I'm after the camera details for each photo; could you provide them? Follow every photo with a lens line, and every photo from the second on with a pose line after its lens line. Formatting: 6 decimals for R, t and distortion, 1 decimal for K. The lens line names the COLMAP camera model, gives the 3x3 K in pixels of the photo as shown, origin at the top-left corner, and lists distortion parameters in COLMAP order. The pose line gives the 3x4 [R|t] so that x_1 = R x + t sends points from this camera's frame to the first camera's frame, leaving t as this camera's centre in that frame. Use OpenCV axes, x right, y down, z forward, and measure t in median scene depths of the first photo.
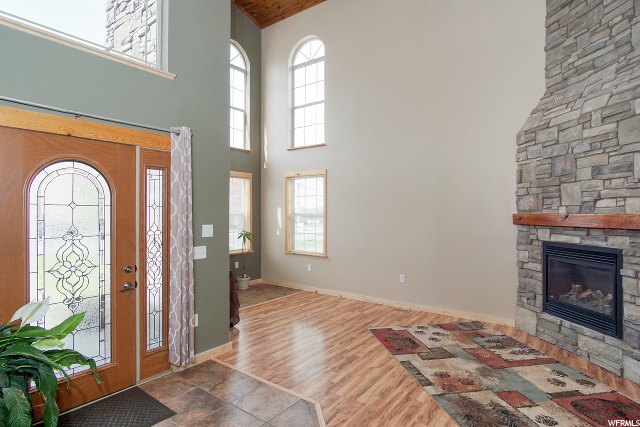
lens RADIAL K [[346.7, 0, 315.5], [0, 346.7, 212.7], [0, 0, 1]] dist [-0.027607, 0.002094]
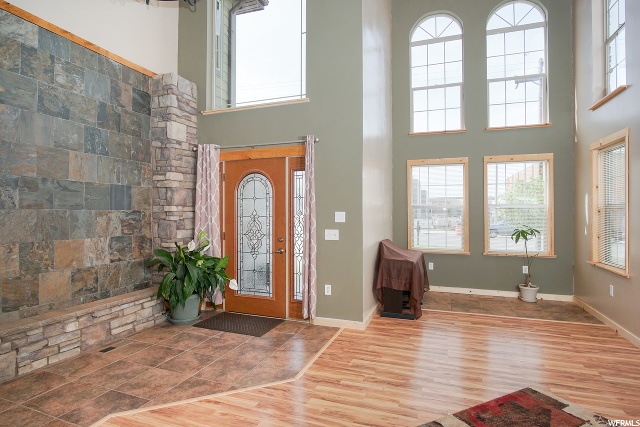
lens RADIAL K [[346.7, 0, 315.5], [0, 346.7, 212.7], [0, 0, 1]] dist [-0.027607, 0.002094]
pose [[0.278507, -0.001051, -0.960434, 0.829069], [-0.003030, 0.999993, -0.001973, 0.041506], [0.960429, 0.003460, 0.278502, 0.618812]]
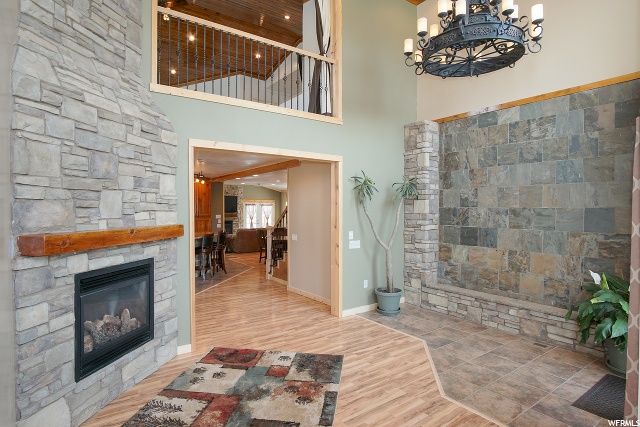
lens RADIAL K [[346.7, 0, 315.5], [0, 346.7, 212.7], [0, 0, 1]] dist [-0.027607, 0.002094]
pose [[-0.951026, -0.007613, 0.309018, 0.048916], [-0.004104, 0.999920, 0.012003, -0.051003], [-0.309085, 0.010147, -0.950980, 1.779591]]
